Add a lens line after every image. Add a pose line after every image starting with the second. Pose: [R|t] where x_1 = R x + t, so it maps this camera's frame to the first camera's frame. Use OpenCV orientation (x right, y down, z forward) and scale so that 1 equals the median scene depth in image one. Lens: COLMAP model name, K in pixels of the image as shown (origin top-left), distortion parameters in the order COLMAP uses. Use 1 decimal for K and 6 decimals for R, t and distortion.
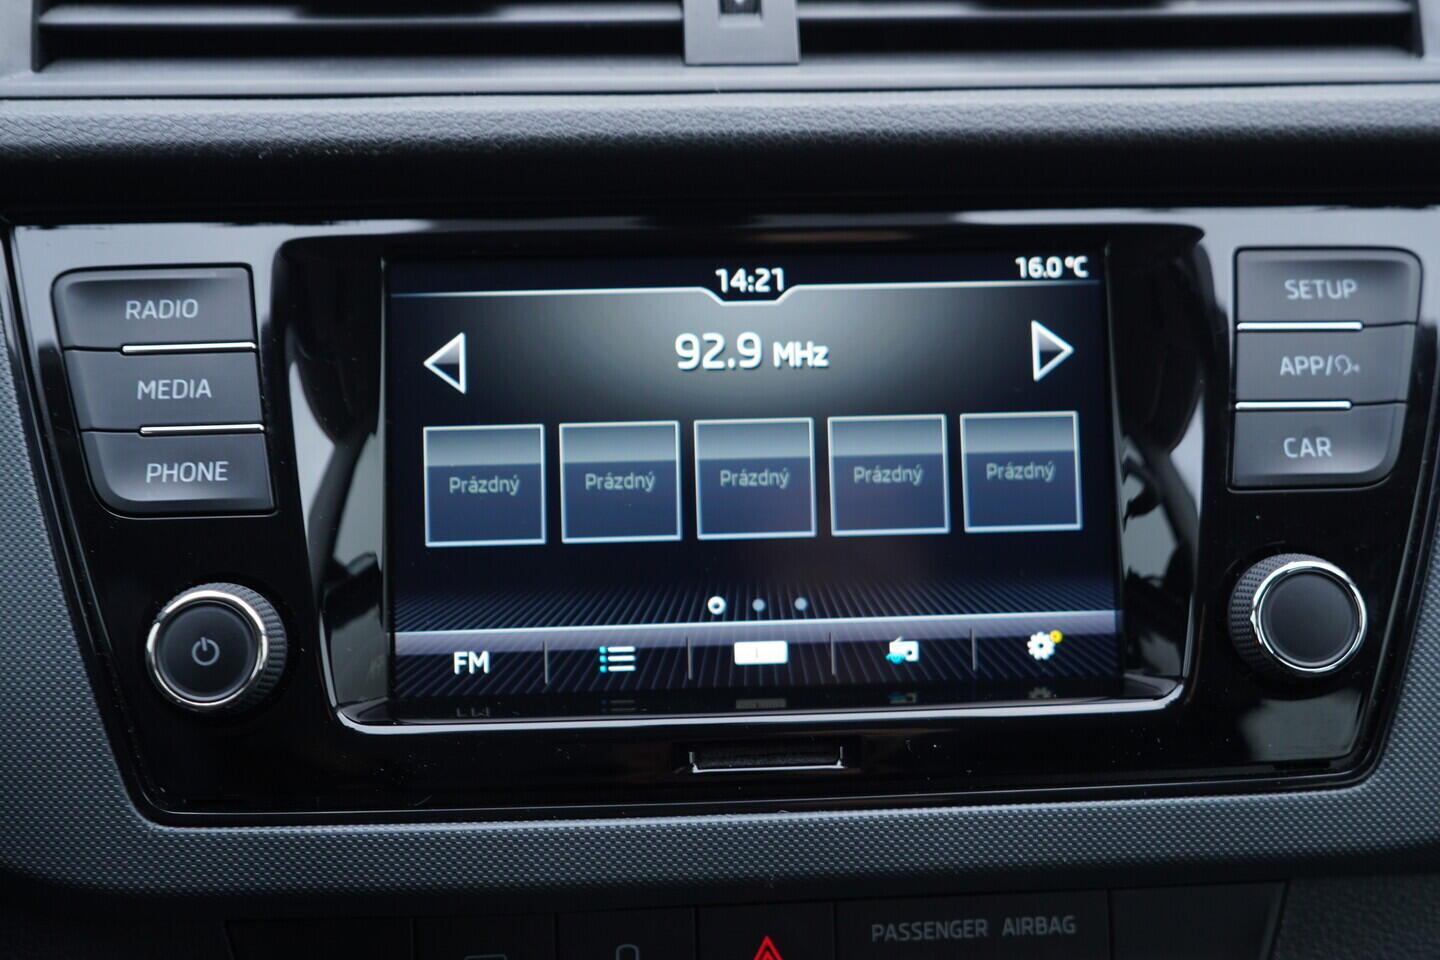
lens RADIAL K [[1477.7, 0, 720.0], [0, 1477.7, 480.0], [0, 0, 1]] dist [-0.009227, 0.033157]
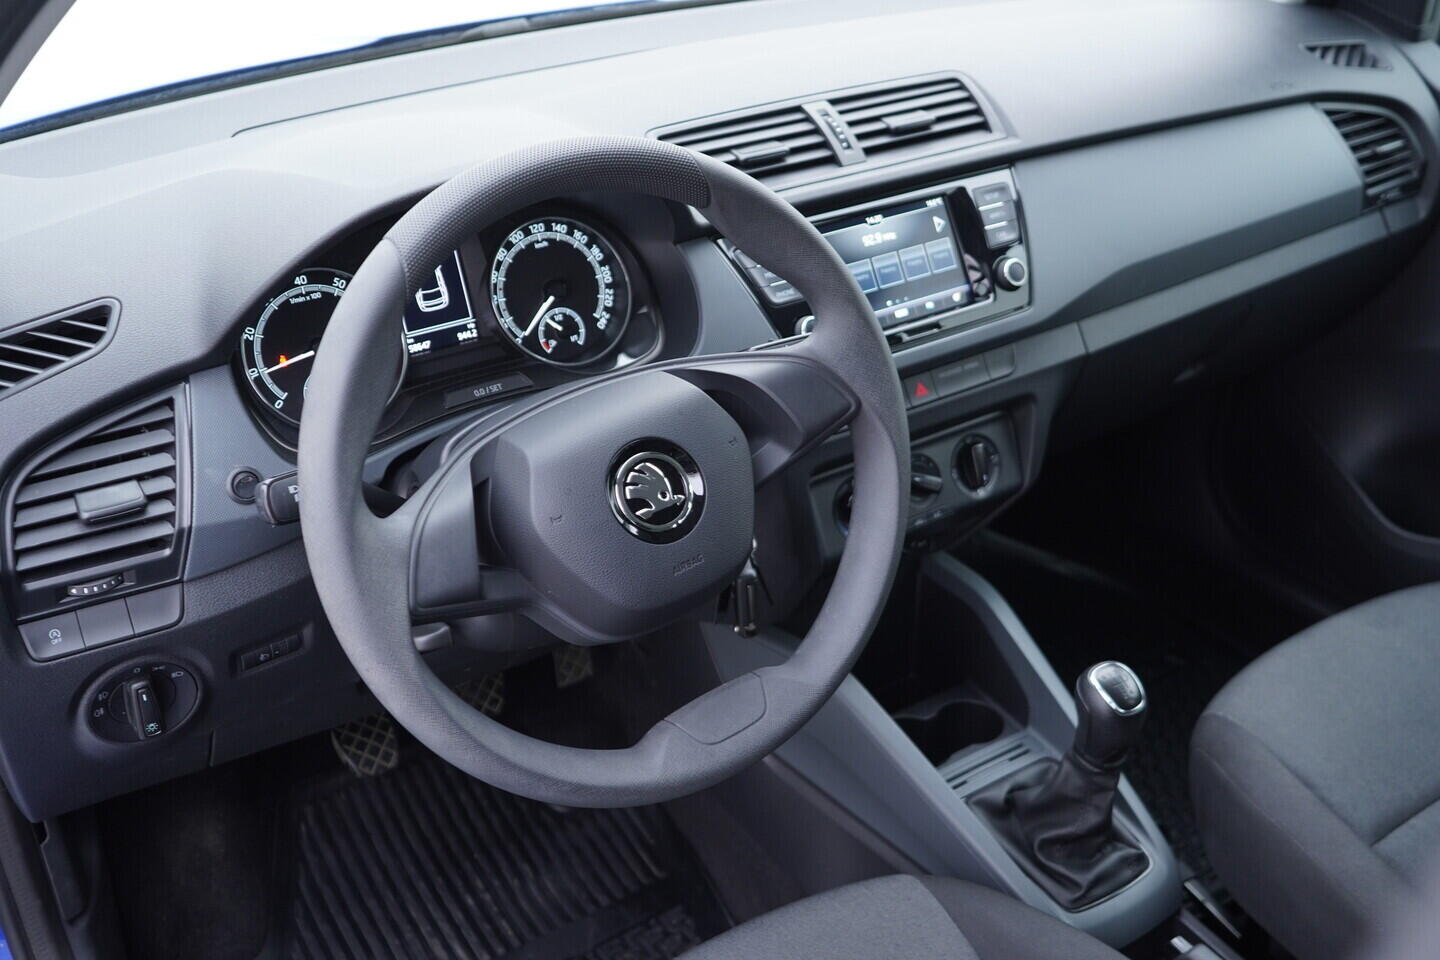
lens RADIAL K [[1477.7, 0, 720.0], [0, 1477.7, 480.0], [0, 0, 1]] dist [-0.009227, 0.033157]
pose [[0.857868, -0.259298, 0.443653, -2.213494], [0.237180, 0.965689, 0.105785, 0.016536], [-0.455860, 0.014476, 0.889934, -2.232772]]
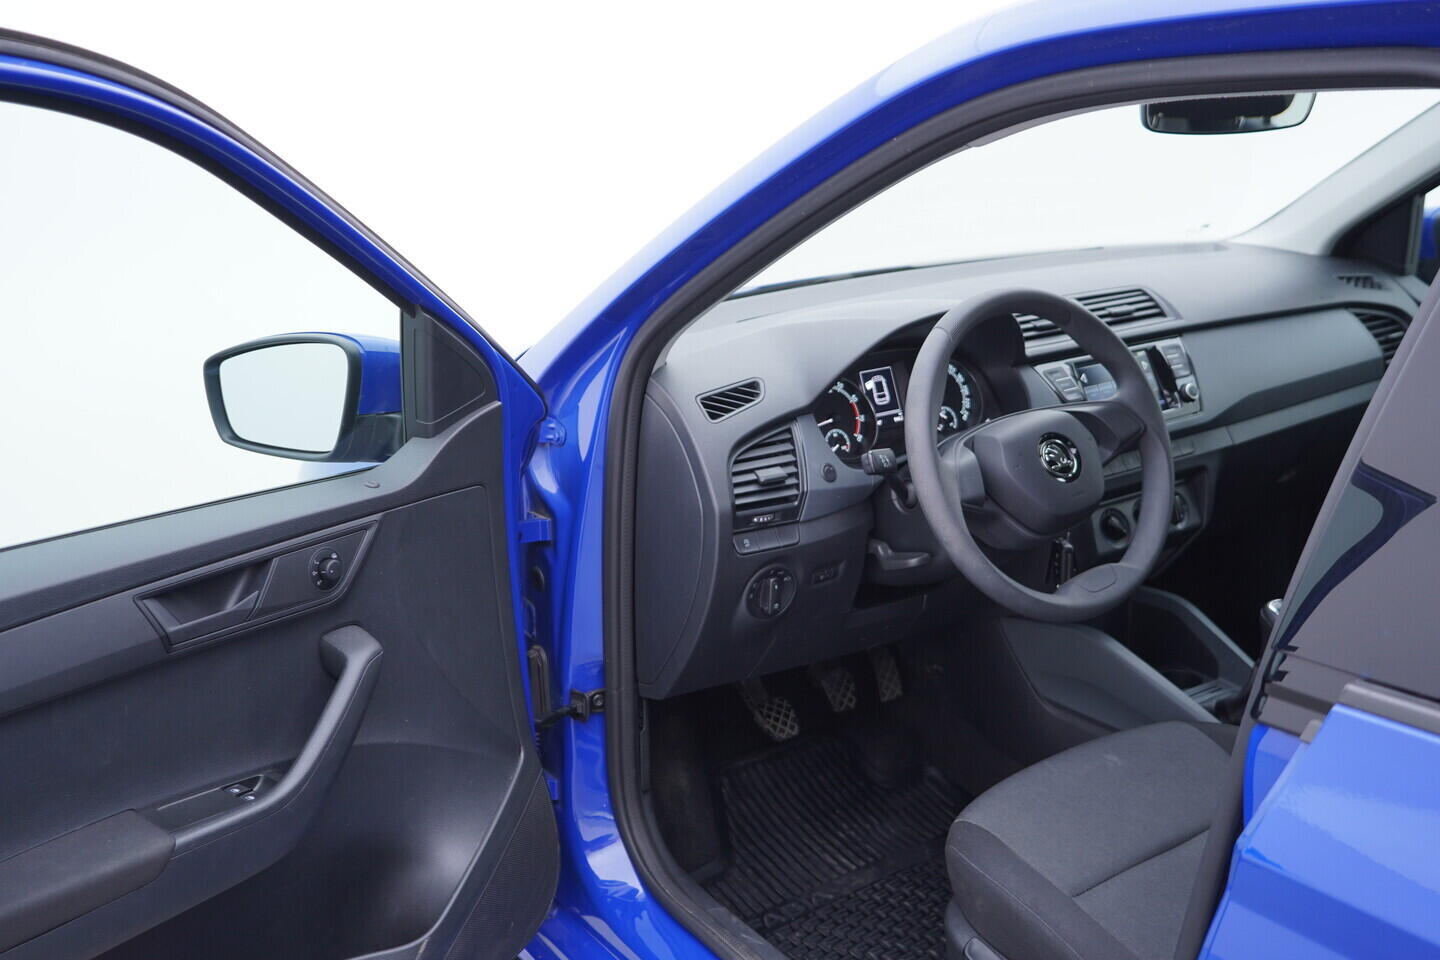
lens RADIAL K [[1477.7, 0, 720.0], [0, 1477.7, 480.0], [0, 0, 1]] dist [-0.009227, 0.033157]
pose [[0.850250, -0.171045, 0.497815, -4.907056], [0.259822, 0.958867, -0.114309, 0.686179], [-0.457786, 0.226535, 0.859717, -3.809872]]
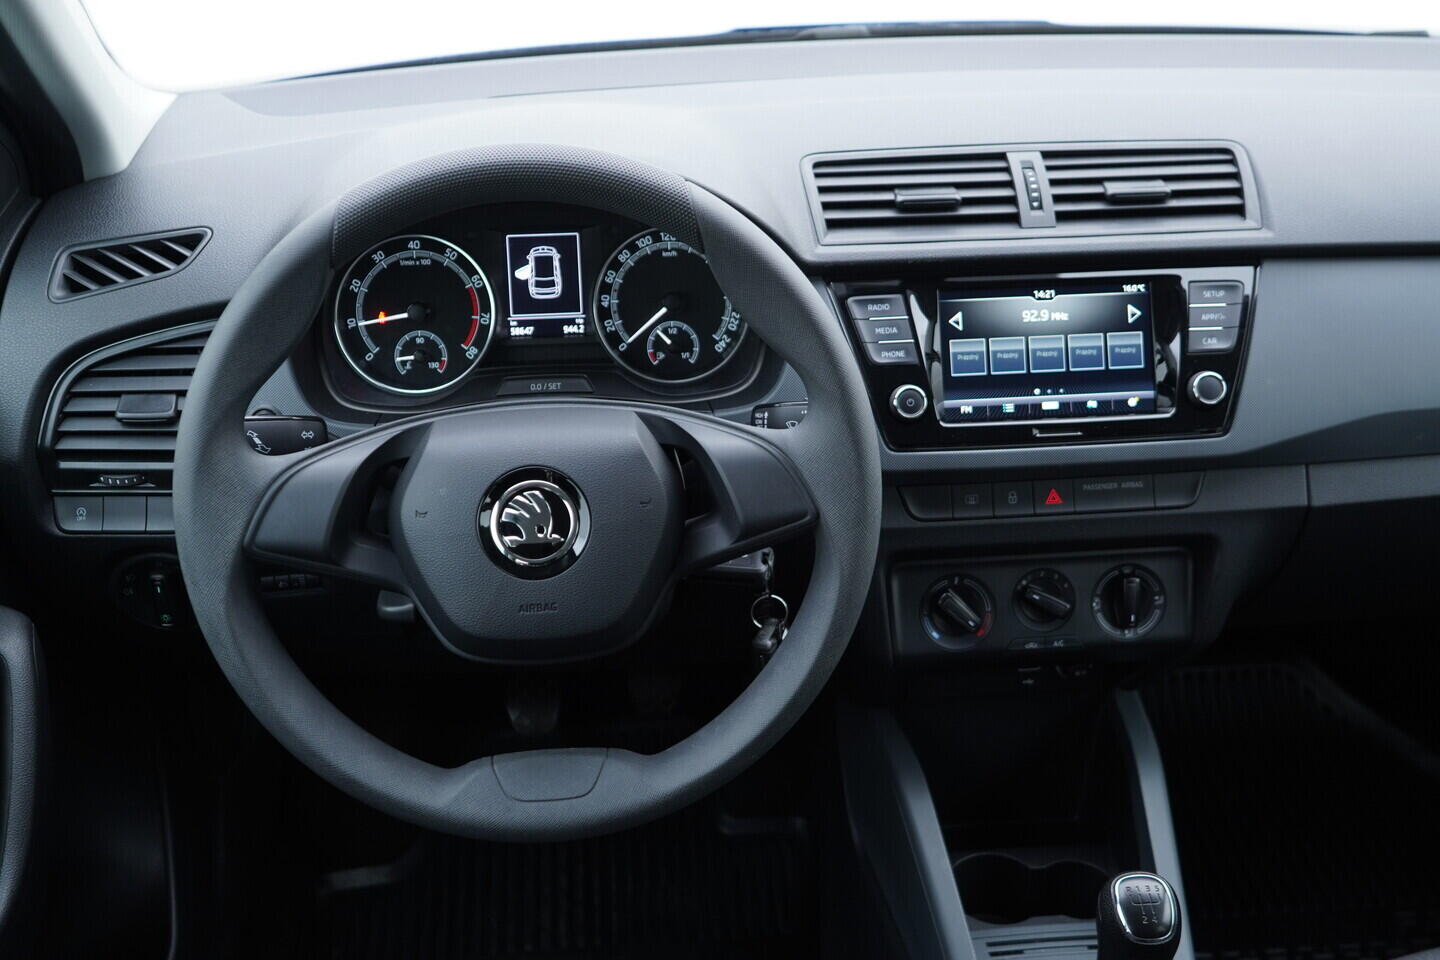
lens RADIAL K [[1477.7, 0, 720.0], [0, 1477.7, 480.0], [0, 0, 1]] dist [-0.009227, 0.033157]
pose [[0.999361, -0.022466, 0.027795, -0.818242], [0.021081, 0.998568, 0.049164, 0.104535], [-0.028859, -0.048547, 0.998404, -2.339053]]
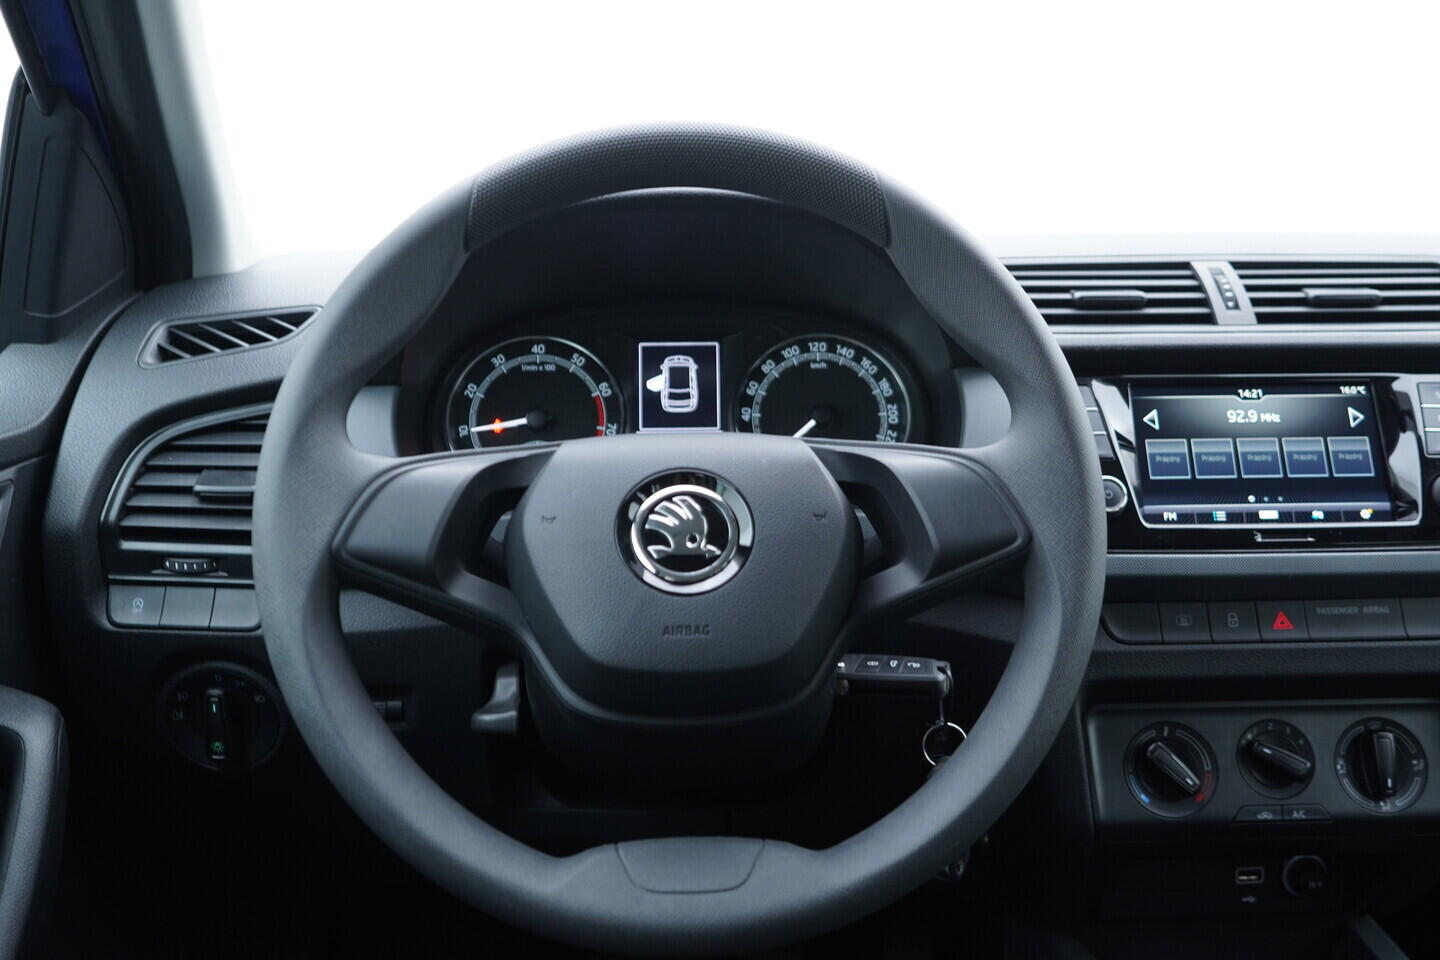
lens RADIAL K [[1477.7, 0, 720.0], [0, 1477.7, 480.0], [0, 0, 1]] dist [-0.009227, 0.033157]
pose [[0.999944, -0.000201, -0.010606, -1.005691], [-0.002570, 0.965453, -0.260564, 0.799744], [0.010292, 0.260577, 0.965398, -1.799390]]
